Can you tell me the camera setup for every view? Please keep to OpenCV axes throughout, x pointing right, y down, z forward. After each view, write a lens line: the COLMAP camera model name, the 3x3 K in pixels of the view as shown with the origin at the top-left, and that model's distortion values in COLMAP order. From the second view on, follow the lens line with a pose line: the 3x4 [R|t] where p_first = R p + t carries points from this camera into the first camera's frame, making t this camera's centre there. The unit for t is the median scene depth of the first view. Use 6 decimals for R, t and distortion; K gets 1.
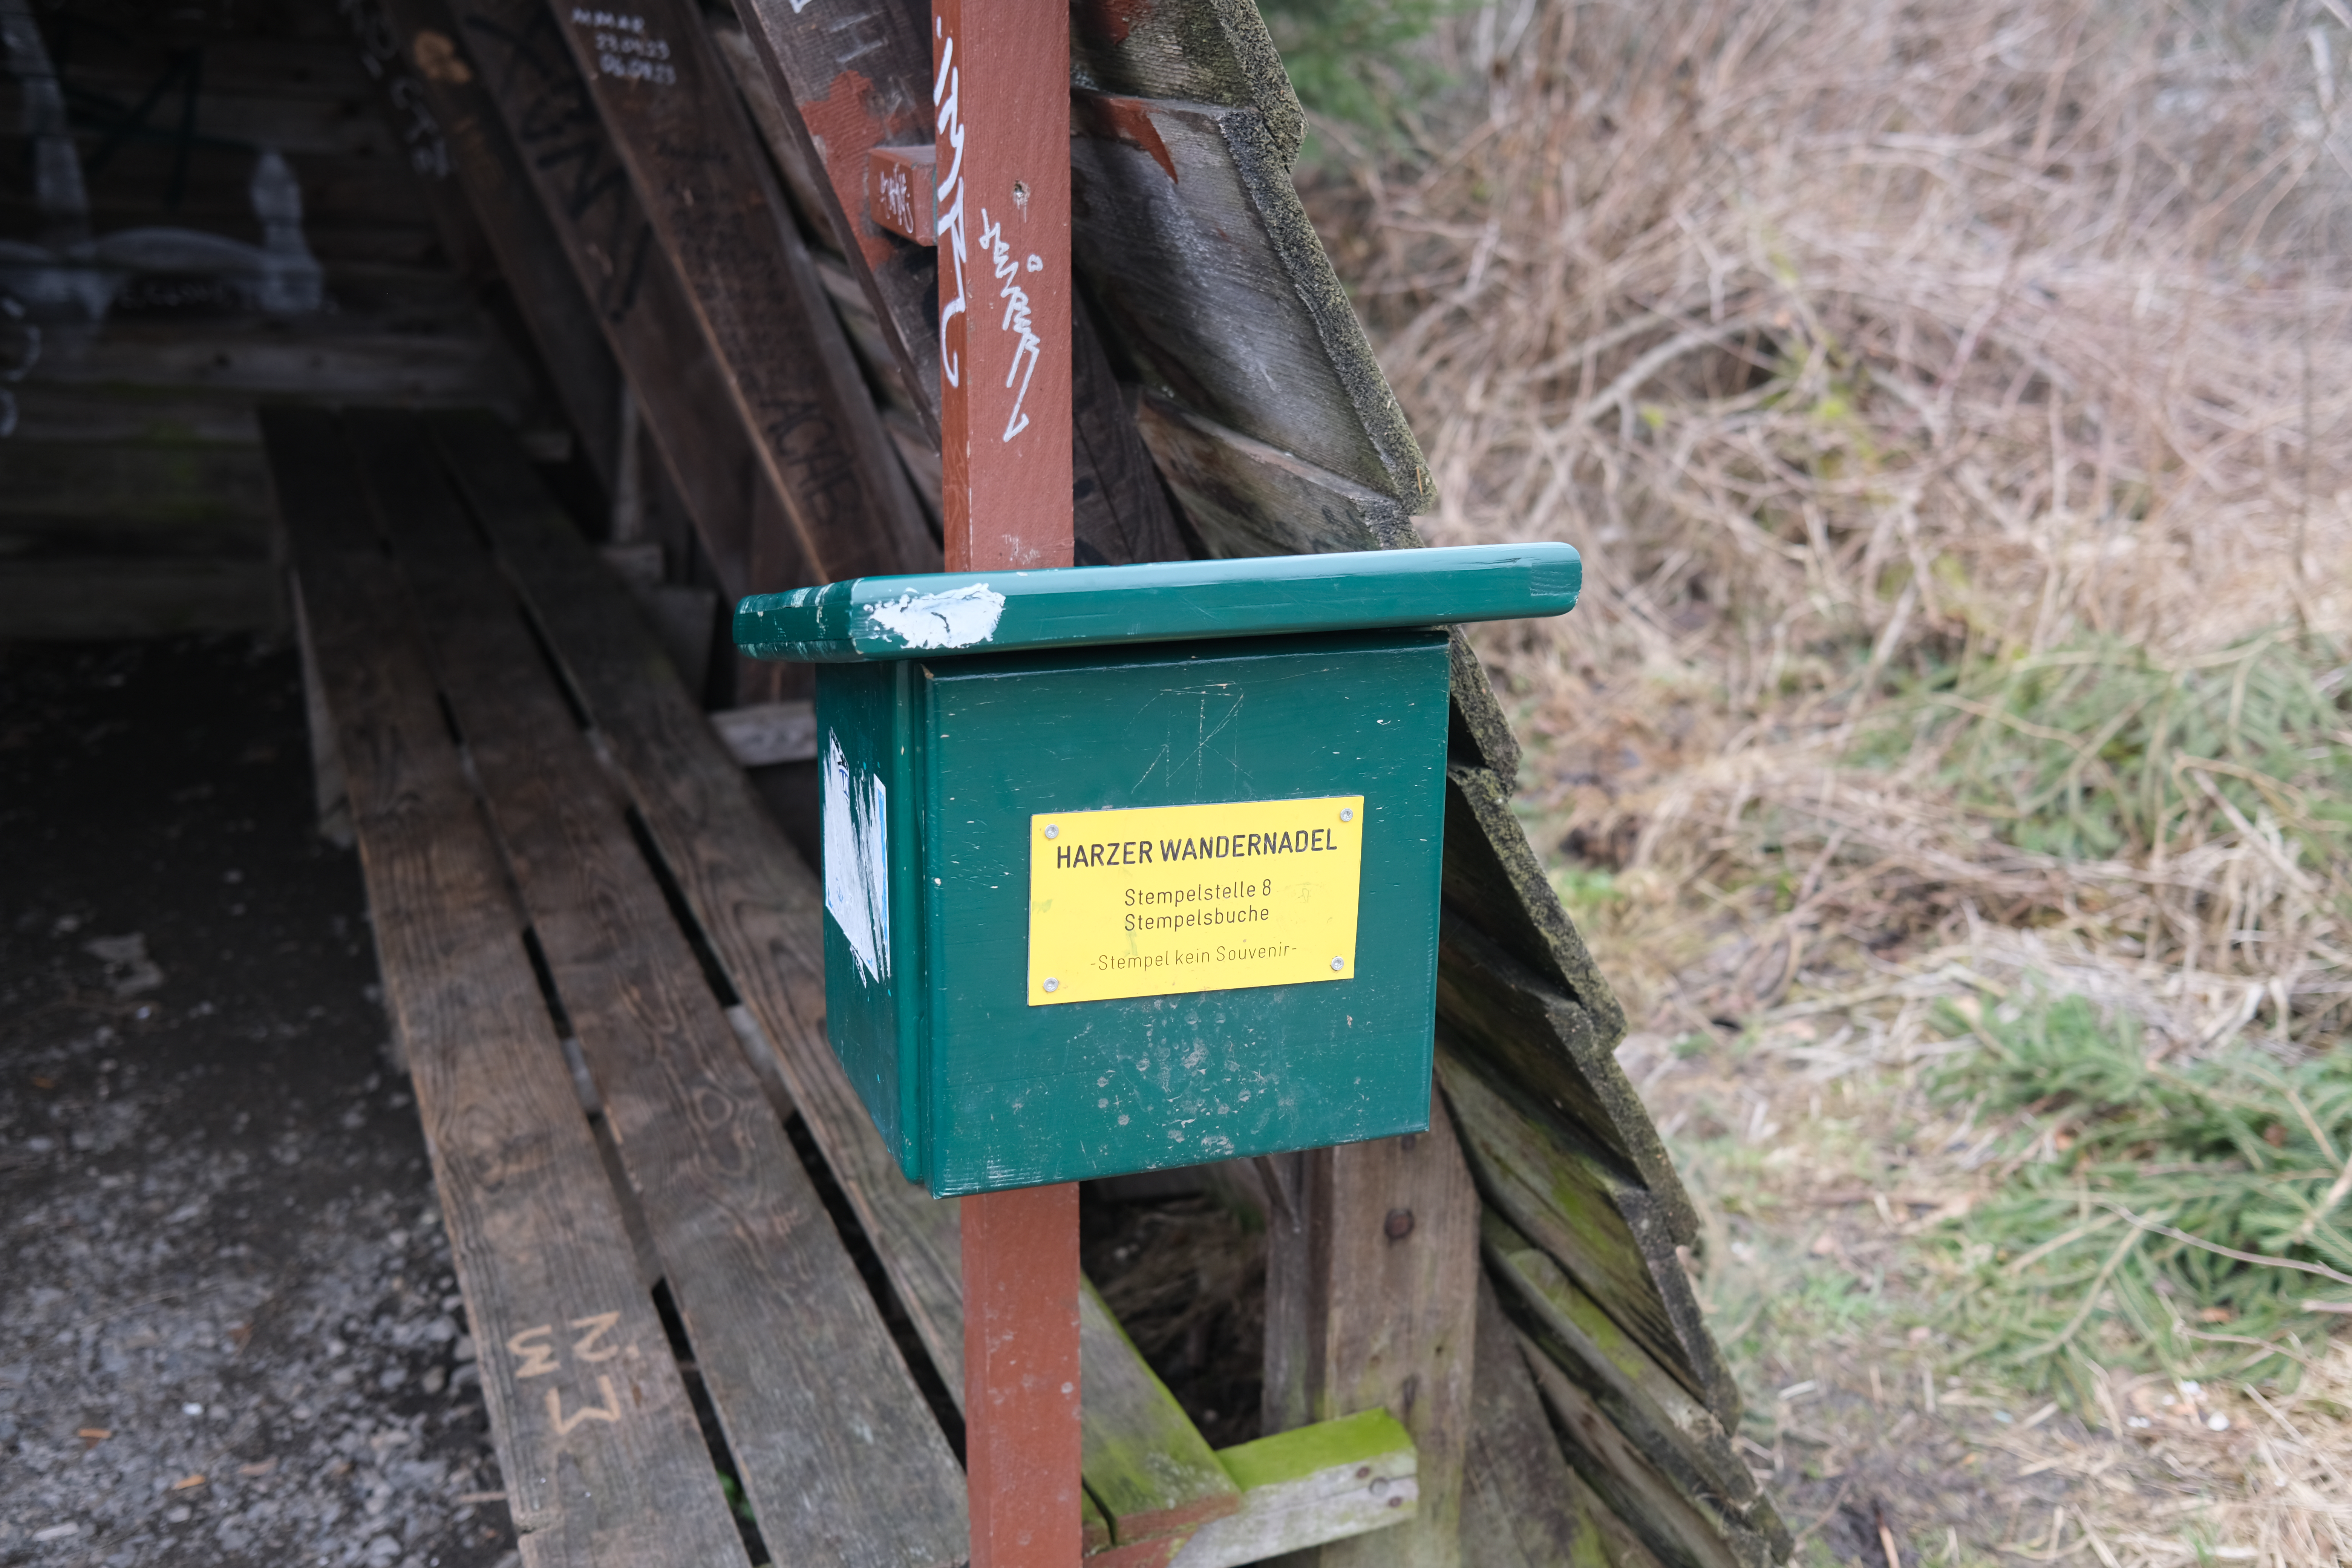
lens RADIAL K [[2352.1, 0, 1199.2], [0, 2352.1, 785.7], [0, 0, 1]] dist [-0.043988, 0.119765]
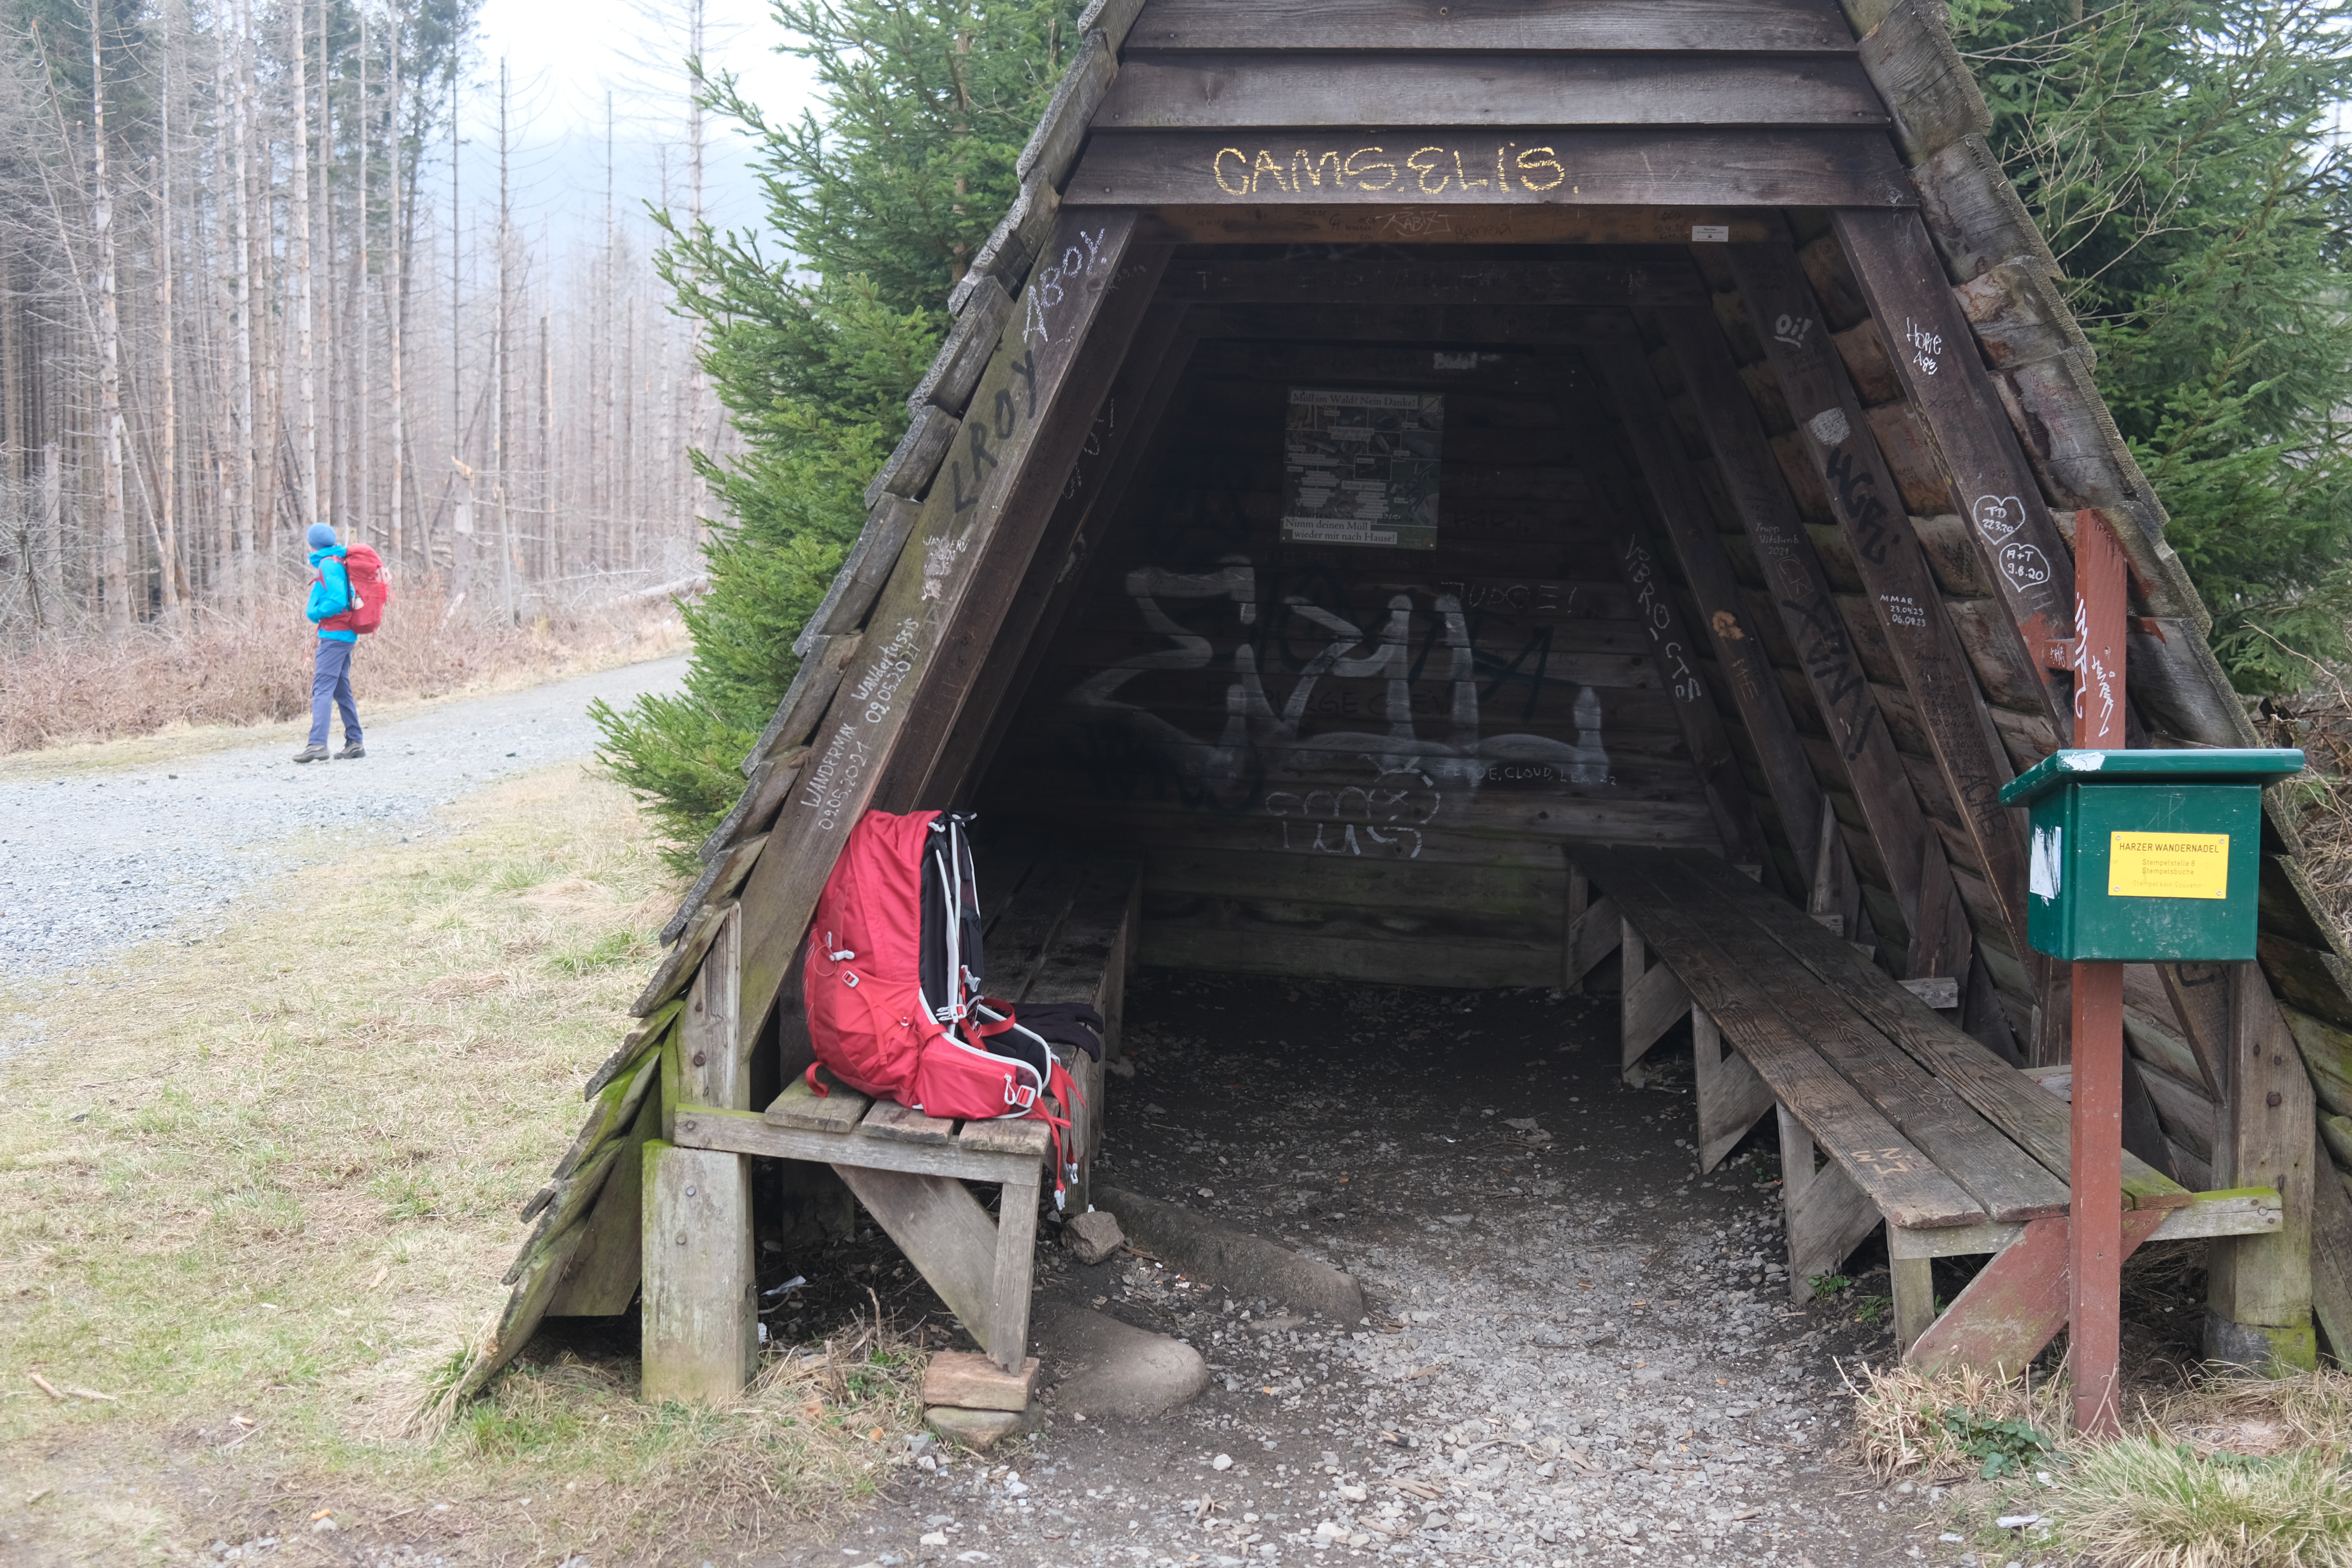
lens RADIAL K [[2352.1, 0, 1199.2], [0, 2352.1, 785.7], [0, 0, 1]] dist [-0.043988, 0.119765]
pose [[0.911662, 0.004205, -0.410919, 0.051492], [-0.102001, 0.970971, -0.216361, 0.370418], [0.398081, 0.239162, 0.885626, -1.120211]]
